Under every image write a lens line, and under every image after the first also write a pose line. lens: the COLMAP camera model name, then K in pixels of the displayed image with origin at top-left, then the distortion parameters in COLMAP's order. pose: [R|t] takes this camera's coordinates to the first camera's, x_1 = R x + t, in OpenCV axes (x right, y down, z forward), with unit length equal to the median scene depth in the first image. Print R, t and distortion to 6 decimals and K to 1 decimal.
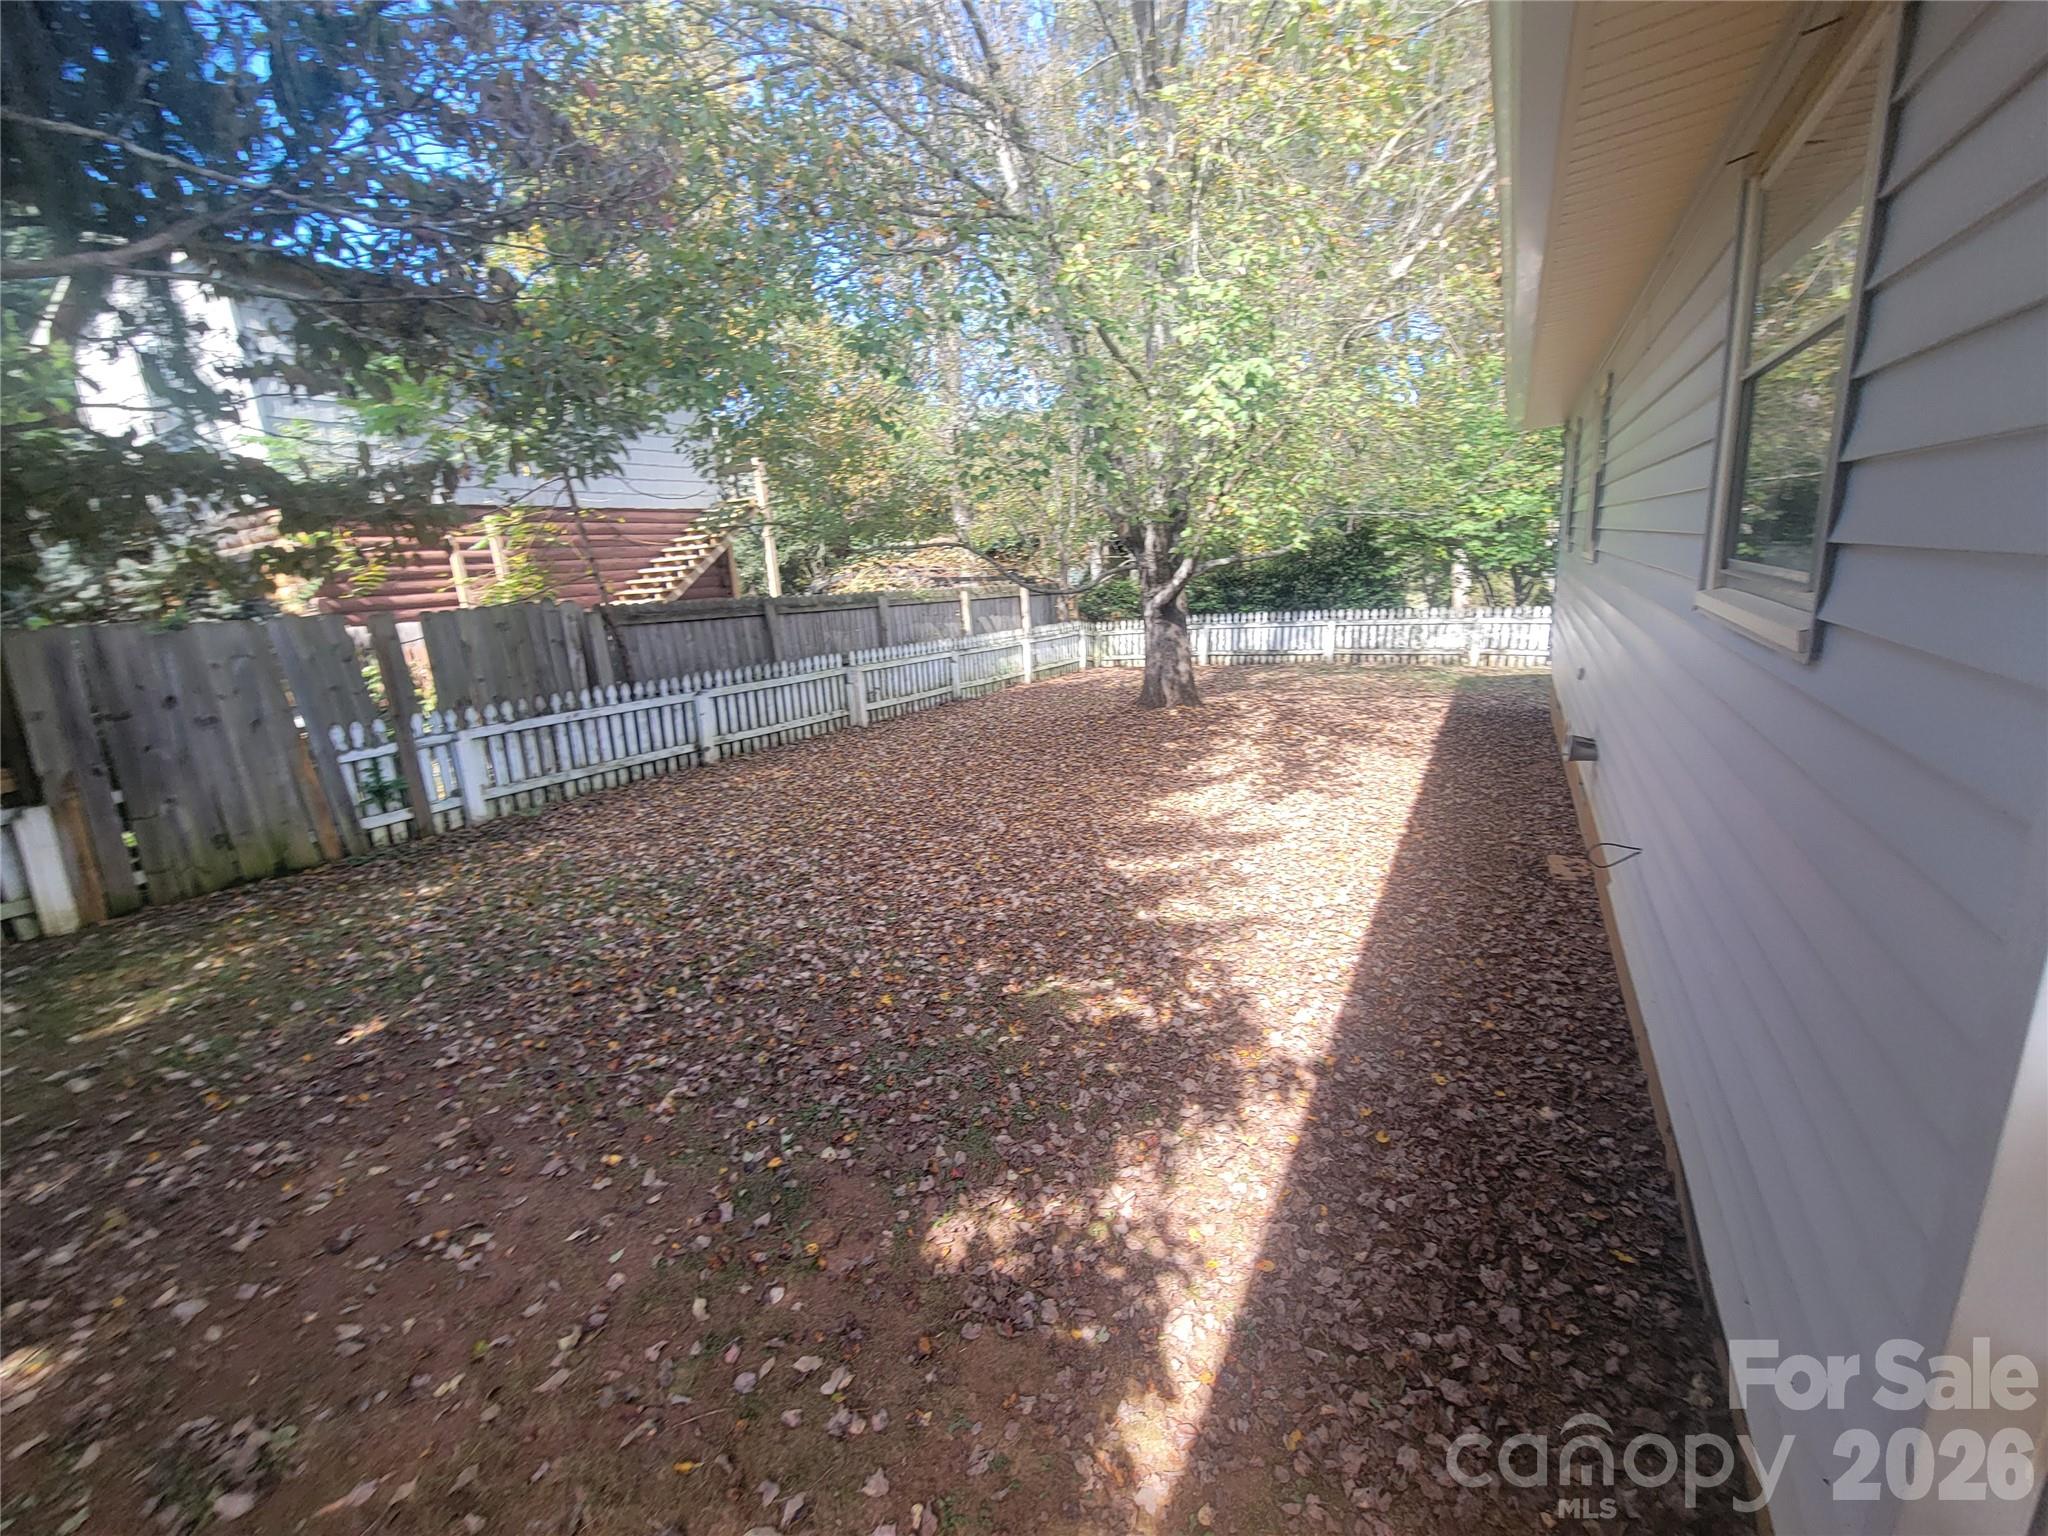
lens RADIAL K [[842.2, 0, 1027.6], [0, 842.2, 761.9], [0, 0, 1]] dist [-0.003197, 0.000469]
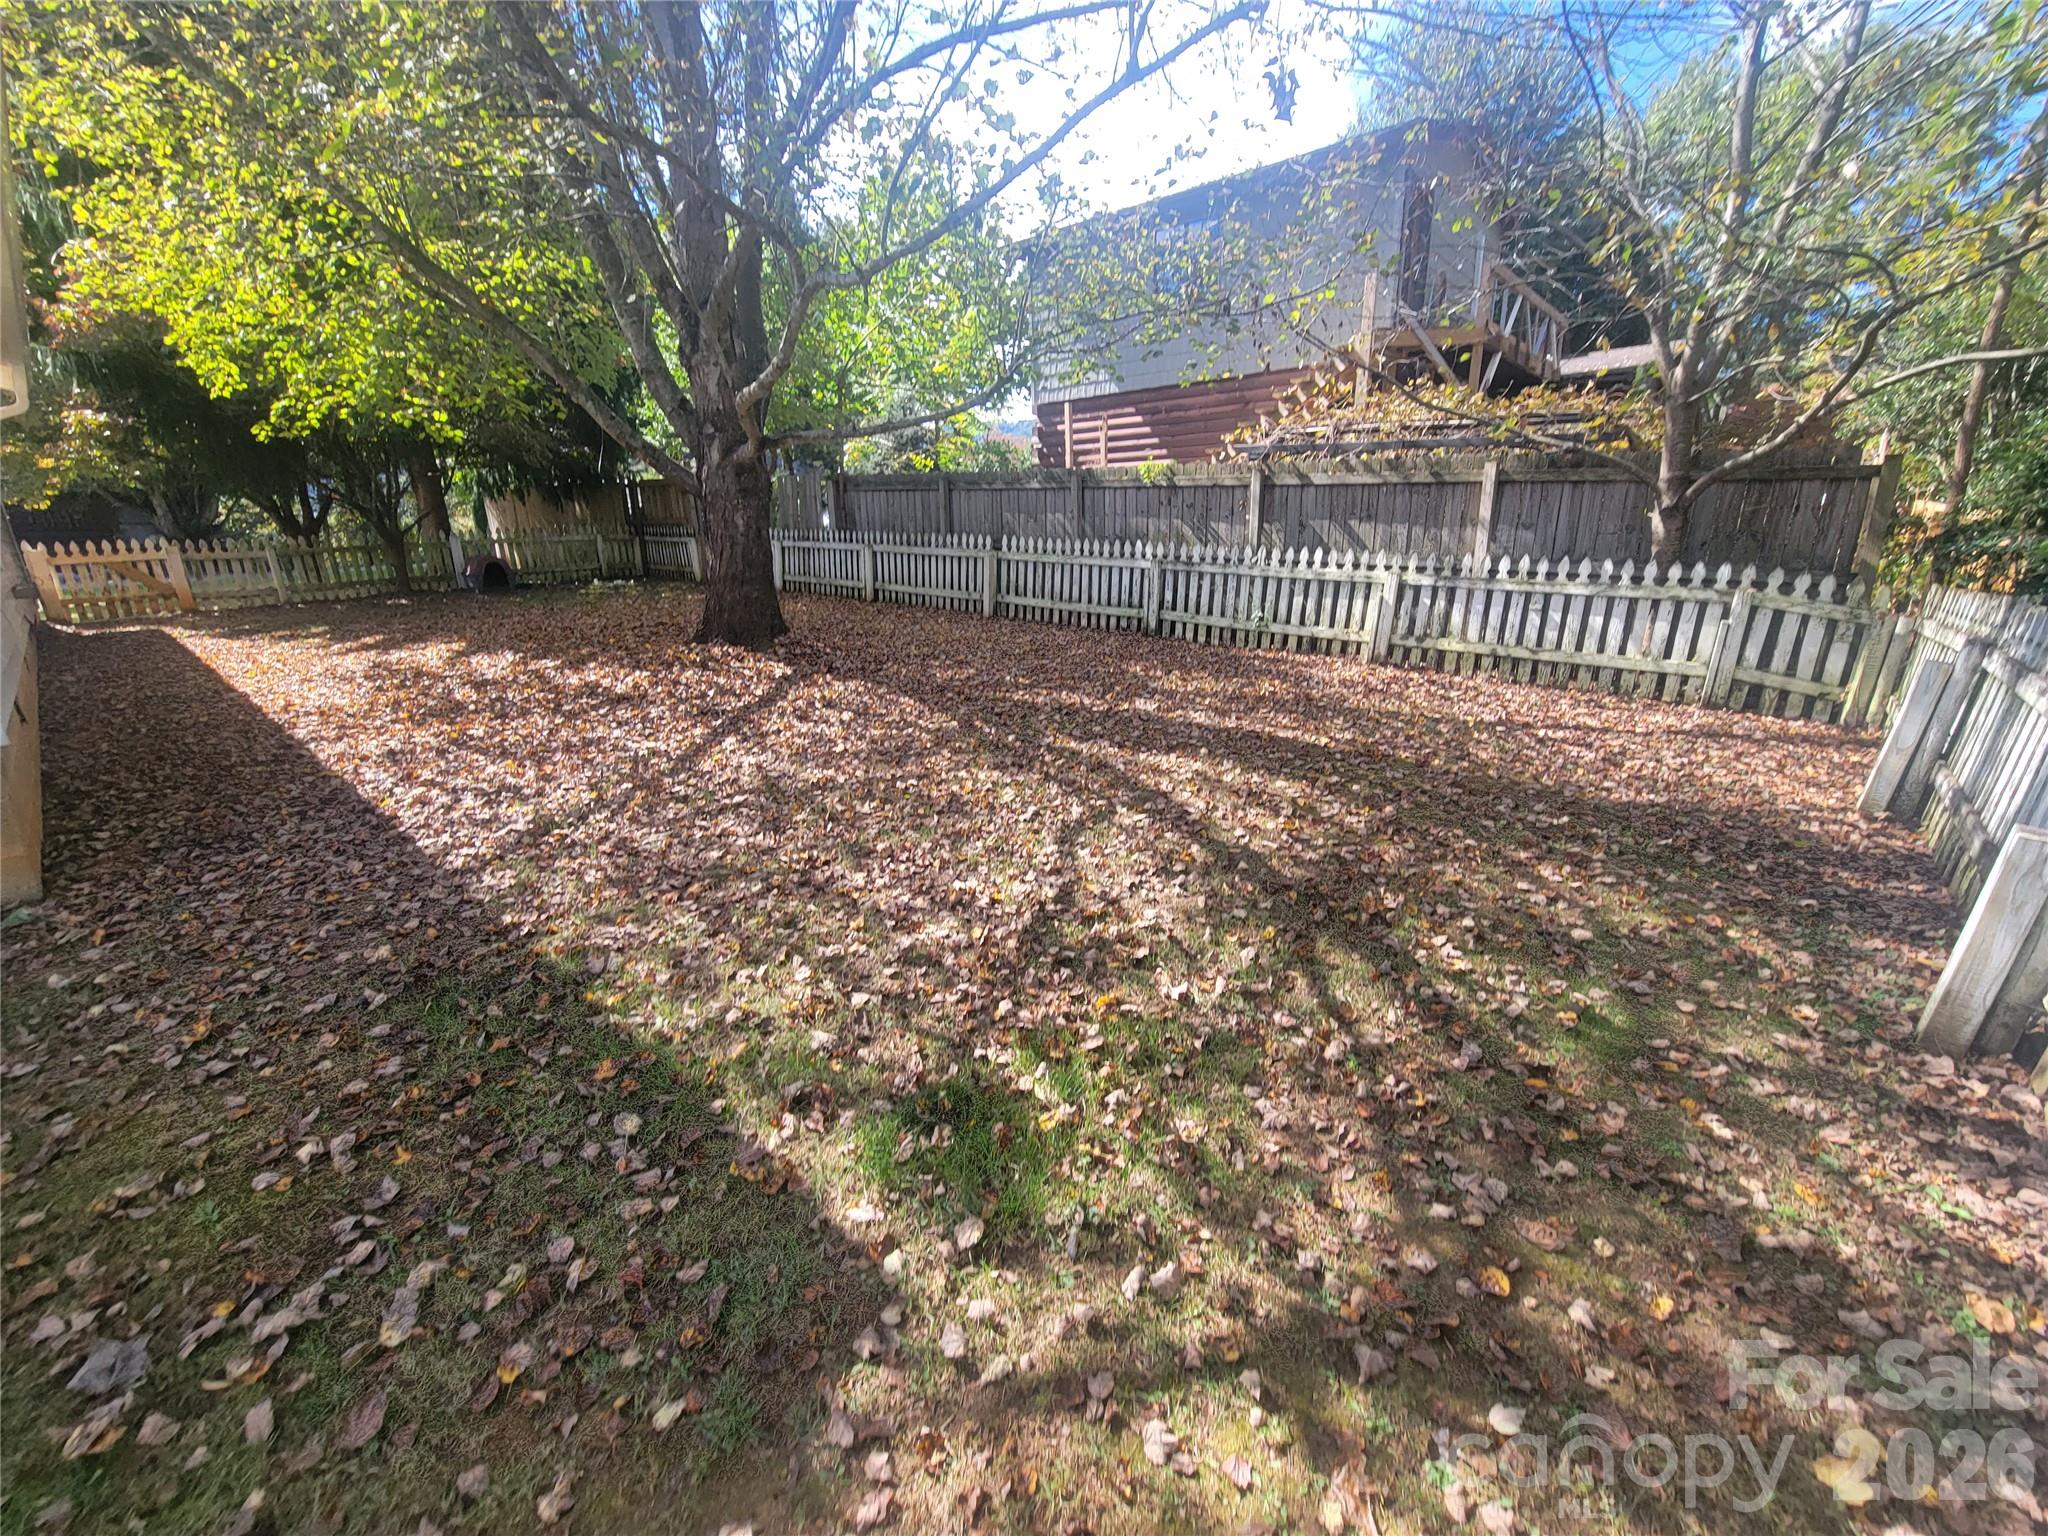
lens RADIAL K [[842.2, 0, 1027.6], [0, 842.2, 761.9], [0, 0, 1]] dist [-0.003197, 0.000469]
pose [[-0.219717, 0.373142, -0.901382, 0.625650], [-0.161636, 0.897266, 0.410838, -0.259227], [0.962080, 0.235964, -0.136832, 1.081709]]
